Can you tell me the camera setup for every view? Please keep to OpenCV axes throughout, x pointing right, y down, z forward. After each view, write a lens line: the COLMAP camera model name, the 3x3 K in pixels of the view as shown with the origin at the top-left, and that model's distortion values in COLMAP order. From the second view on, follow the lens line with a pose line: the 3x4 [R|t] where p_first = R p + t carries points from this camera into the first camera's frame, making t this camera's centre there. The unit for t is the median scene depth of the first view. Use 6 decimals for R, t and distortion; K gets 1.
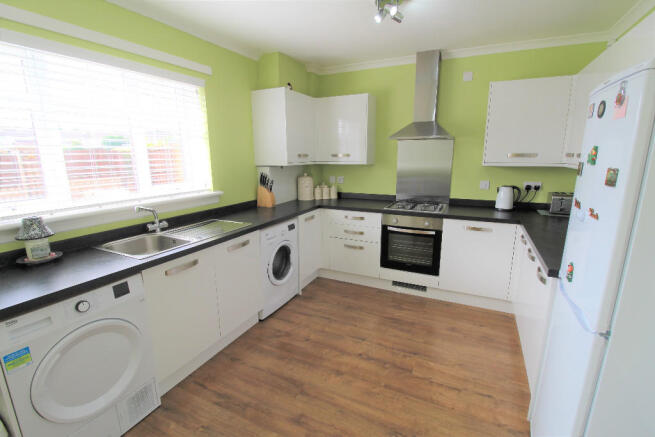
lens RADIAL K [[308.2, 0, 324.9], [0, 308.2, 221.2], [0, 0, 1]] dist [0.002088, -0.002192]
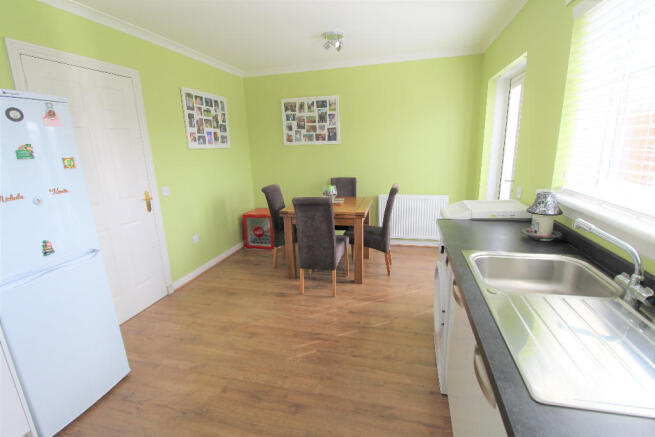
lens RADIAL K [[308.2, 0, 327.2], [0, 308.2, 217.0], [0, 0, 1]] dist [0.002088, -0.002192]
pose [[-0.980952, 0.080494, -0.176790, -0.030328], [-0.006134, 0.896815, 0.442363, -0.199327], [0.194156, 0.435021, -0.879238, 0.913920]]
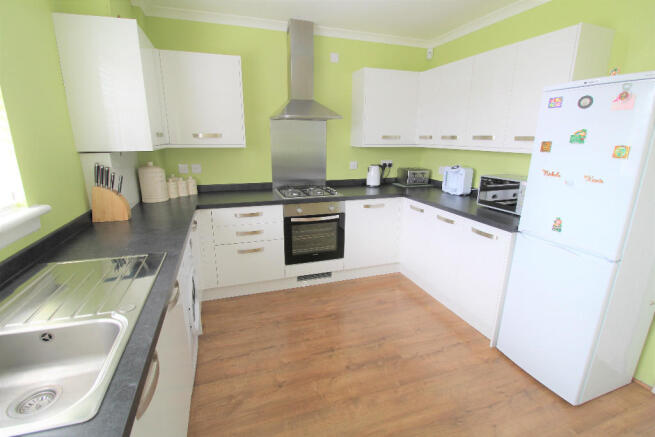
lens RADIAL K [[308.2, 0, 328.7], [0, 308.2, 220.5], [0, 0, 1]] dist [0.002088, -0.002192]
pose [[0.702300, -0.175560, 0.689894, -0.335275], [0.141876, 0.984190, 0.106023, -0.055698], [-0.697600, 0.023420, 0.716104, 0.301515]]
